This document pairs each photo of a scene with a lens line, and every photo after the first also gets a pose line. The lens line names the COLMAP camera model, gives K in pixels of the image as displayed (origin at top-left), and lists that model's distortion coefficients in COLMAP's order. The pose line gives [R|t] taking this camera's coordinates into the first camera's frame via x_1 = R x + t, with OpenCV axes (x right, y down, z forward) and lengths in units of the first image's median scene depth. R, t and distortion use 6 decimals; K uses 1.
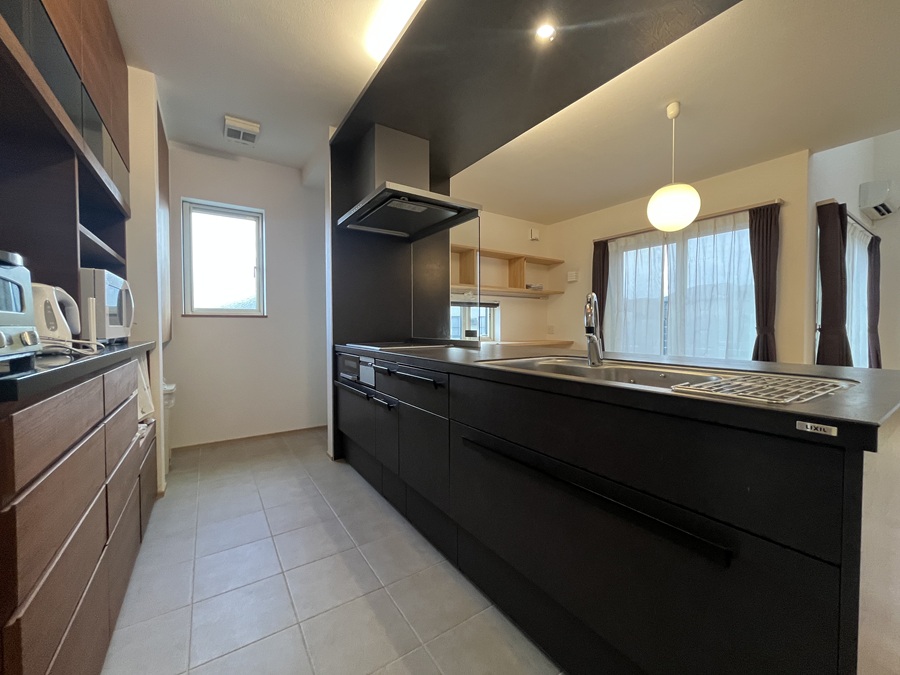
lens RADIAL K [[360.7, 0, 451.9], [0, 360.7, 335.2], [0, 0, 1]] dist [-0.000265, -0.000164]
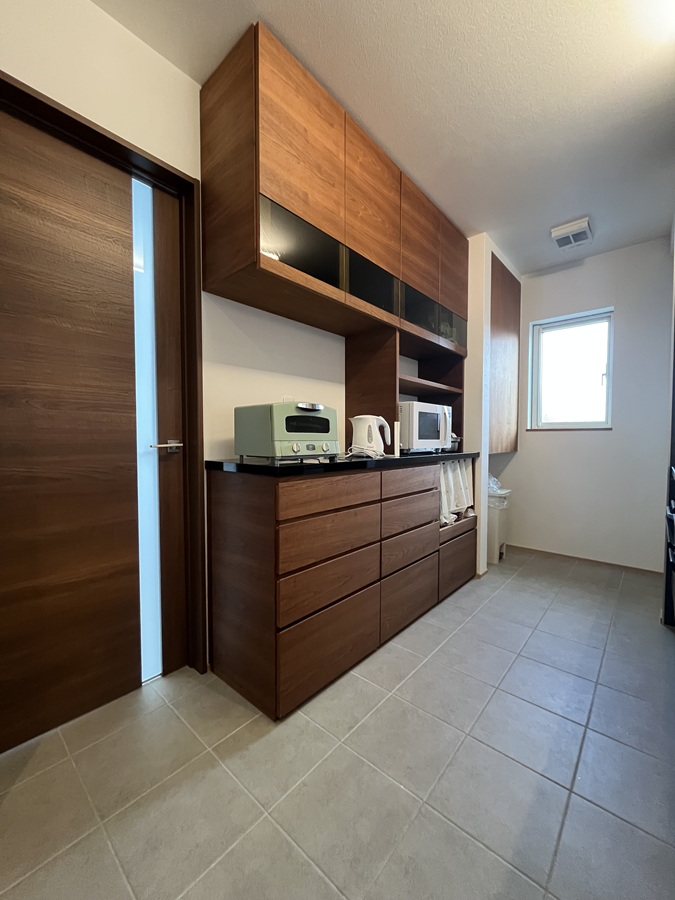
lens RADIAL K [[360.7, 0, 337.1], [0, 360.7, 452.1], [0, 0, 1]] dist [-0.000265, -0.000164]
pose [[0.261611, 0.039404, -0.964369, 0.173191], [-0.026713, 0.999079, 0.033576, -0.007695], [0.964804, 0.016978, 0.262423, 0.146874]]
